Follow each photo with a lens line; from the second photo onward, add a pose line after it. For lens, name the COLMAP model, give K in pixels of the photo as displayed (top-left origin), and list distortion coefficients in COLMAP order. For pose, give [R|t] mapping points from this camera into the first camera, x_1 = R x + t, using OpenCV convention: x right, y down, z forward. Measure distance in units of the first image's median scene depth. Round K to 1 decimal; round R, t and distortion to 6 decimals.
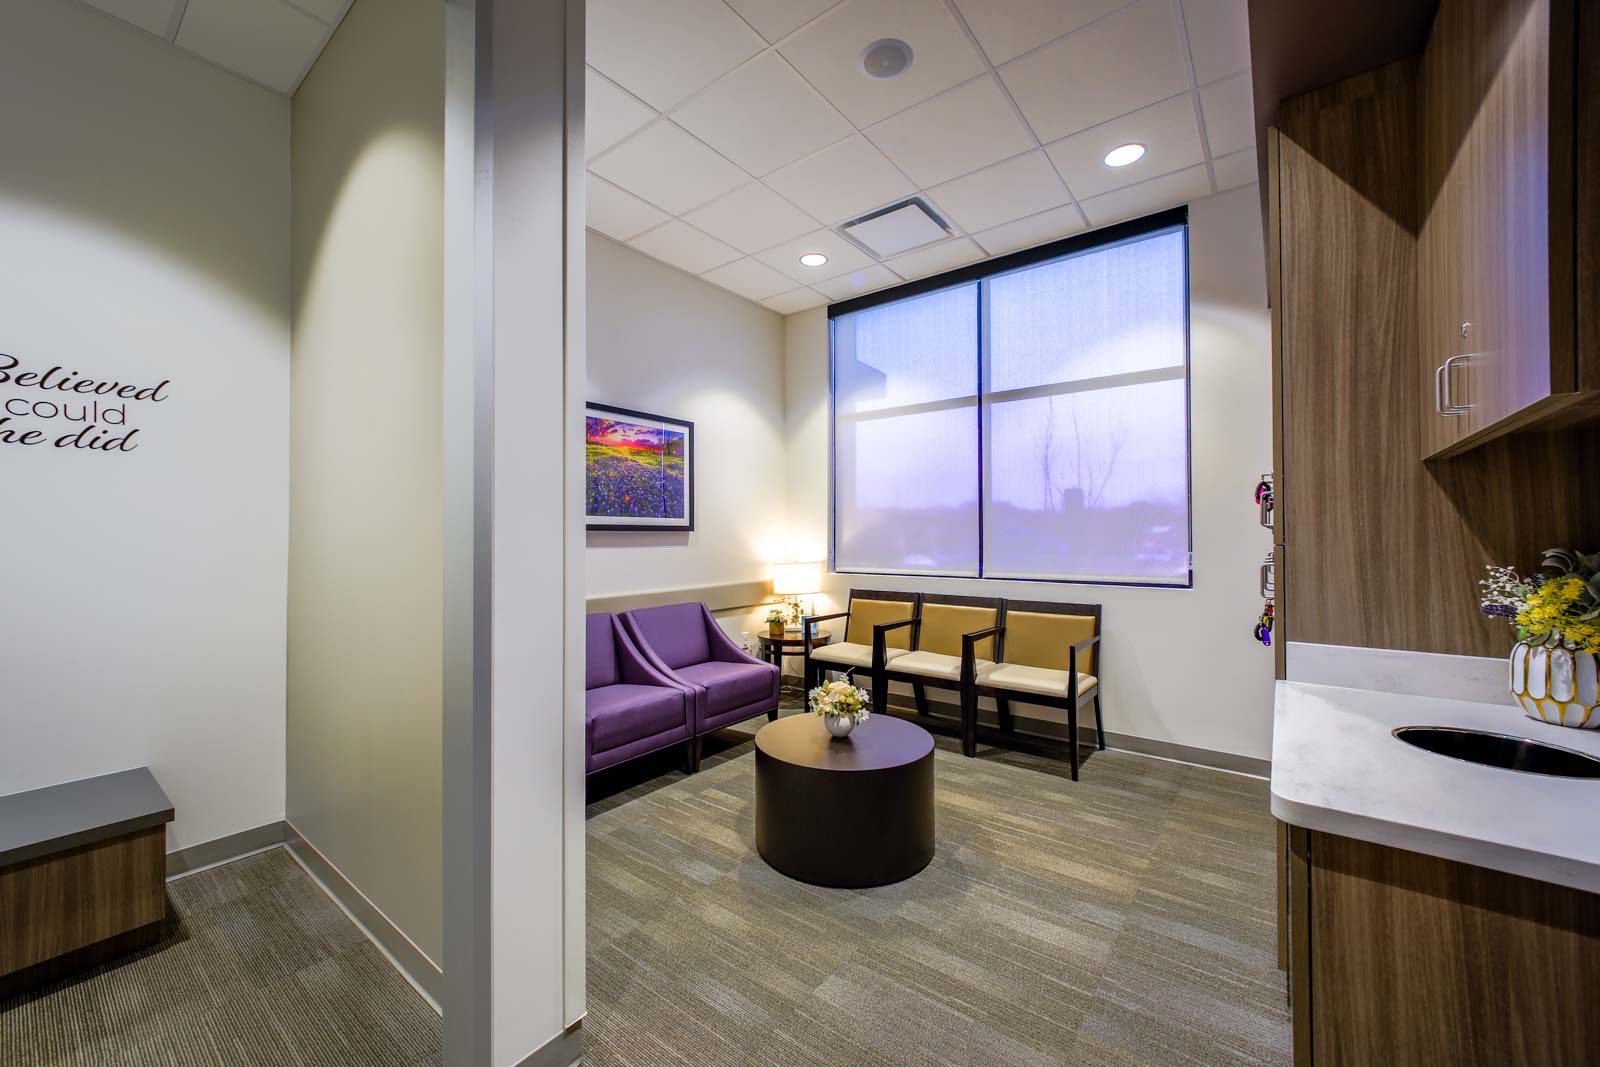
lens RADIAL K [[622.8, 0, 793.0], [0, 622.8, 527.1], [0, 0, 1]] dist [0.001024, 0.000738]
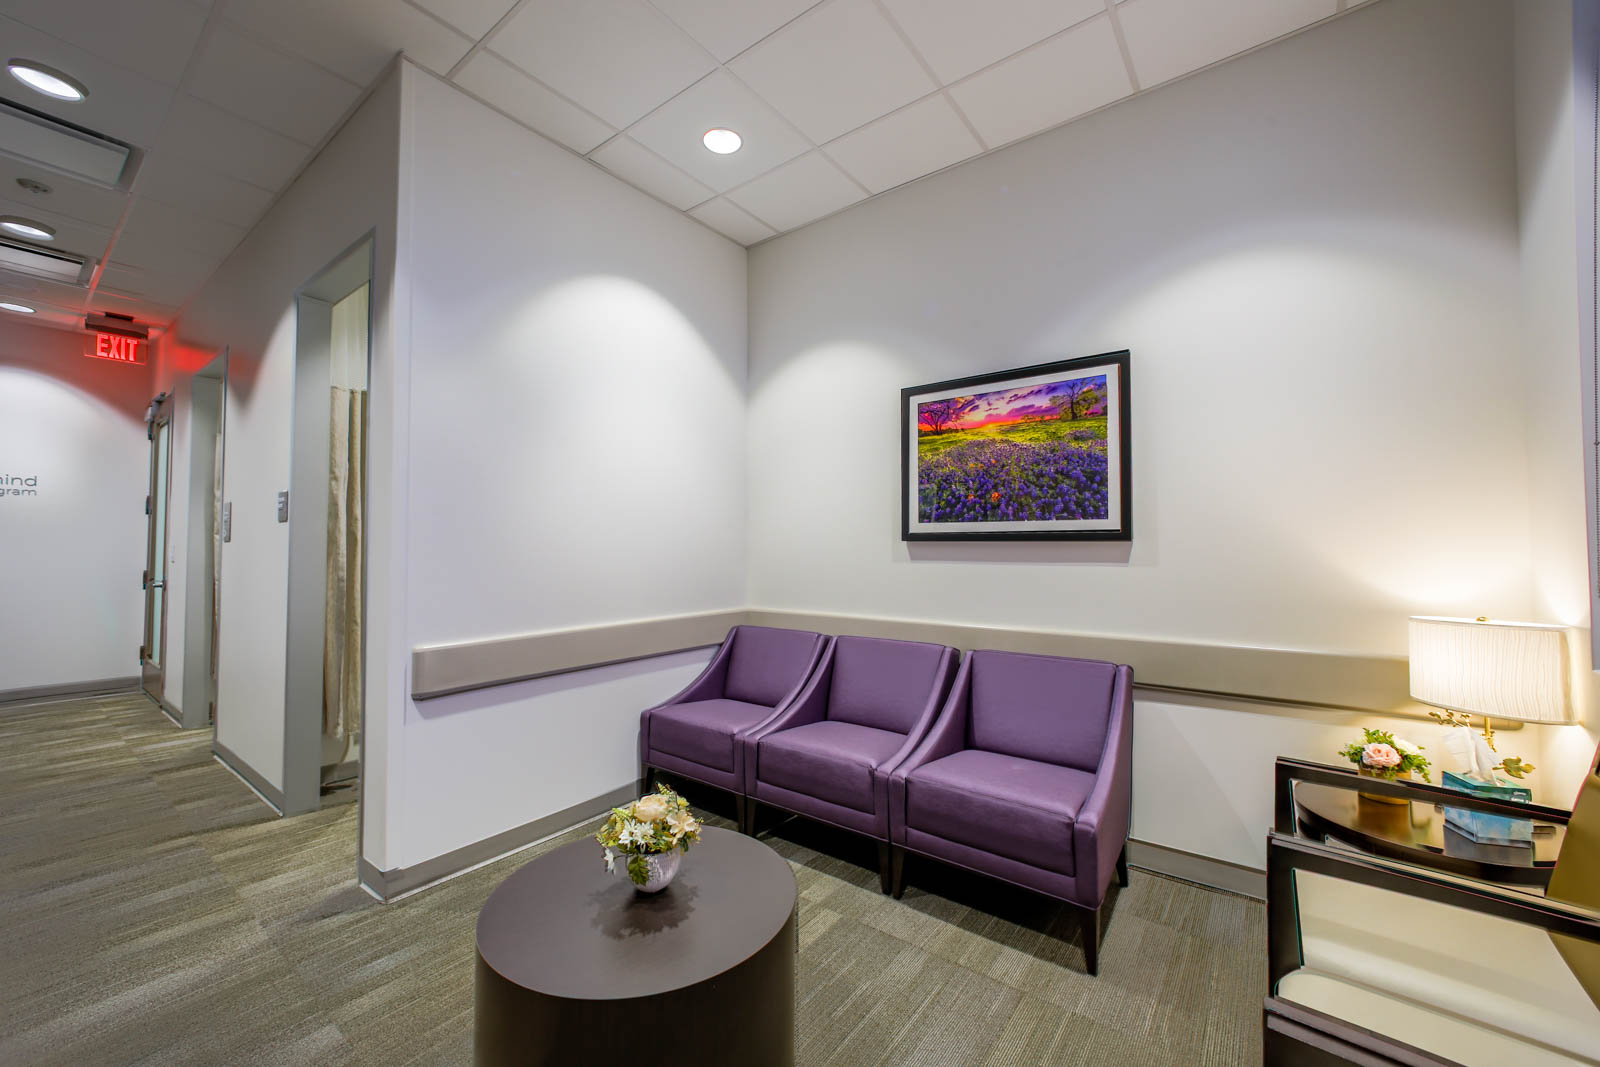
lens RADIAL K [[622.8, 0, 793.5], [0, 622.8, 540.6], [0, 0, 1]] dist [0.001024, 0.000738]
pose [[0.006660, -0.019440, -0.999789, 0.444939], [0.002744, 0.999808, -0.019422, 0.018487], [0.999974, -0.002614, 0.006713, 0.756200]]
